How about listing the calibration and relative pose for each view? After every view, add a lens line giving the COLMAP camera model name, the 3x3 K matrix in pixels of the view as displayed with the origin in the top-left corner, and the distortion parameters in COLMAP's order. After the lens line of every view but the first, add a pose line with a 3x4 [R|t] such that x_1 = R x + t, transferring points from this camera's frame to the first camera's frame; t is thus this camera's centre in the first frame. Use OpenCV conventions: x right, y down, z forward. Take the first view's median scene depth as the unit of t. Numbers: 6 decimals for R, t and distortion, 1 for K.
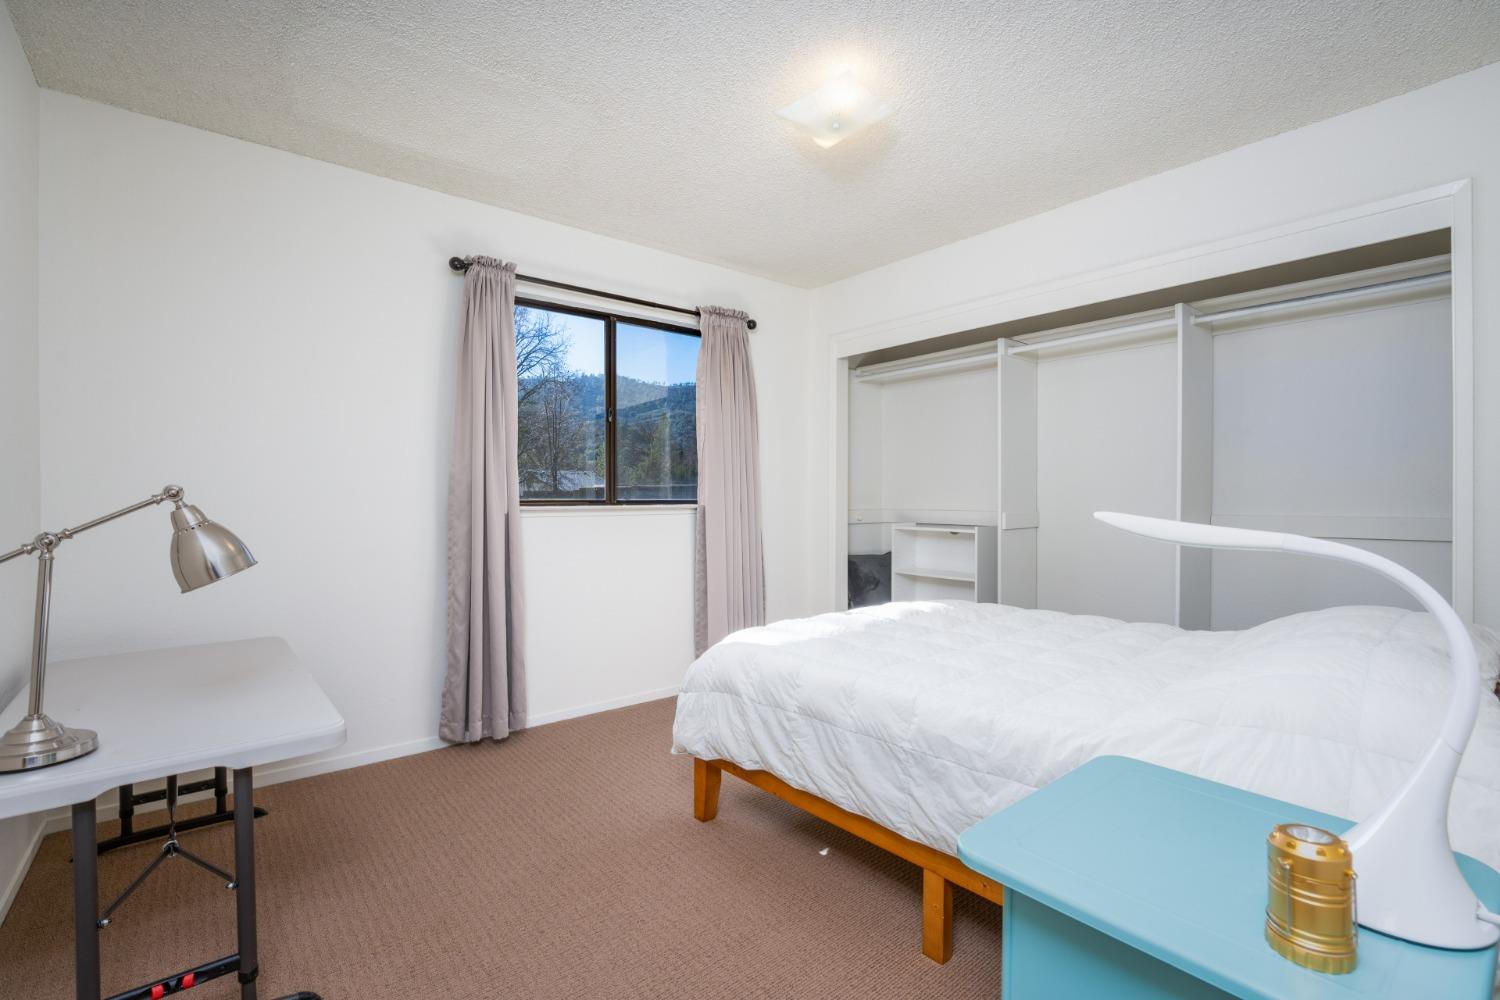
lens RADIAL K [[695.2, 0, 746.5], [0, 695.2, 503.9], [0, 0, 1]] dist [-0.000754, 0.000338]
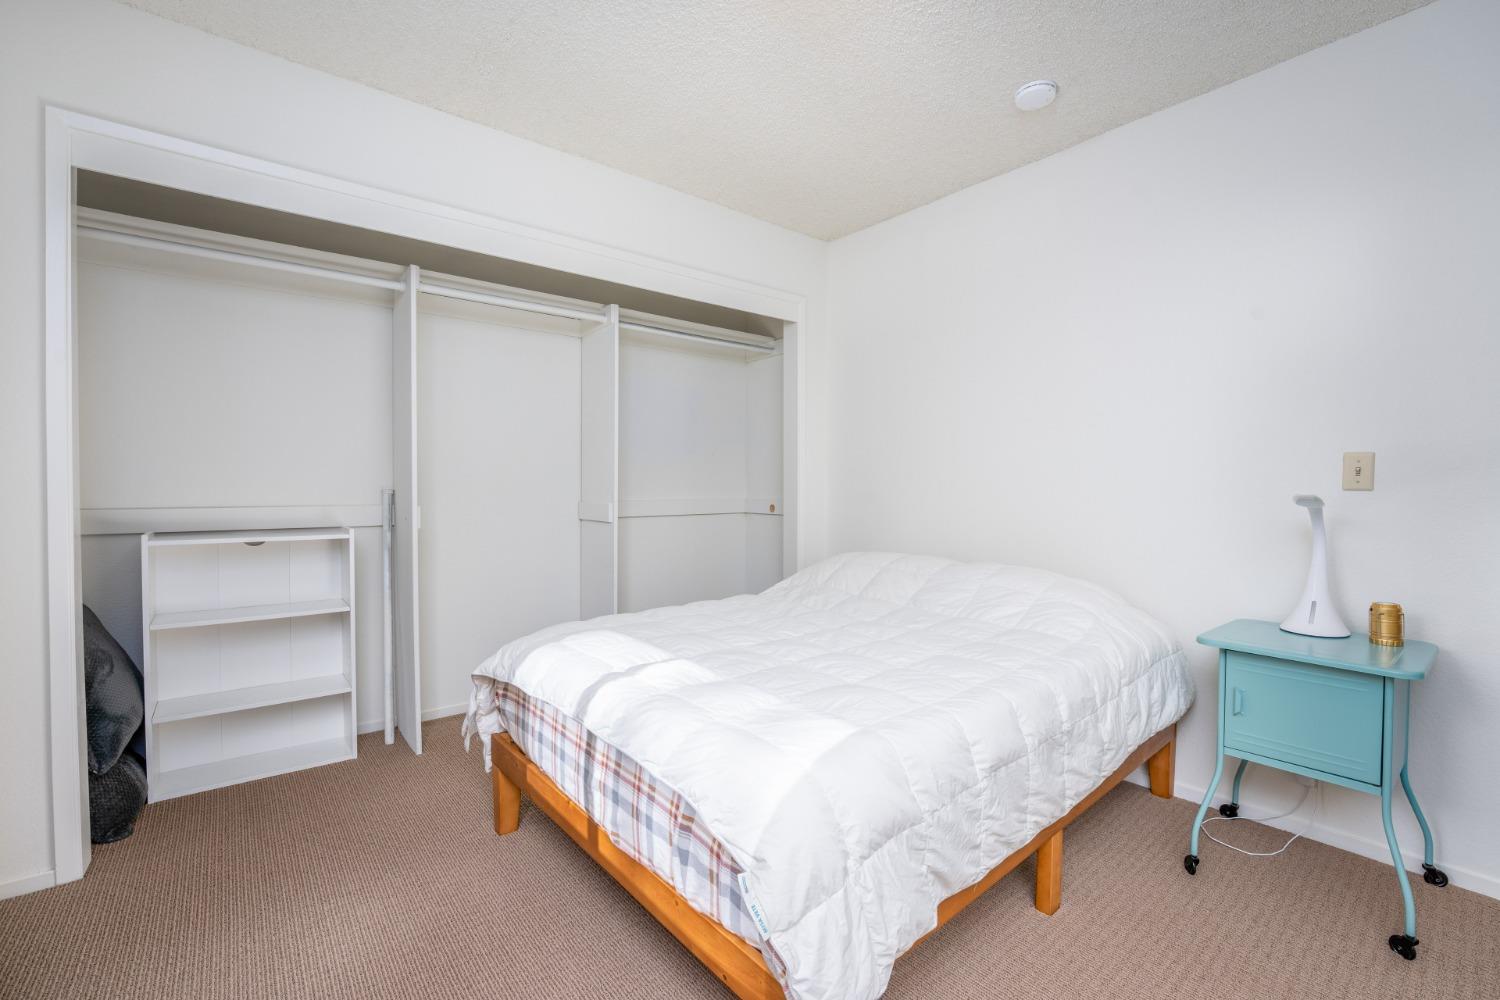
lens RADIAL K [[651.3, 0, 745.6], [0, 651.3, 501.6], [0, 0, 1]] dist [-0.002056, -0.000197]
pose [[0.030324, -0.001255, 0.999539, -0.299846], [0.010455, 0.999945, 0.000938, 0.010687], [-0.999485, 0.010422, 0.030336, 0.630759]]
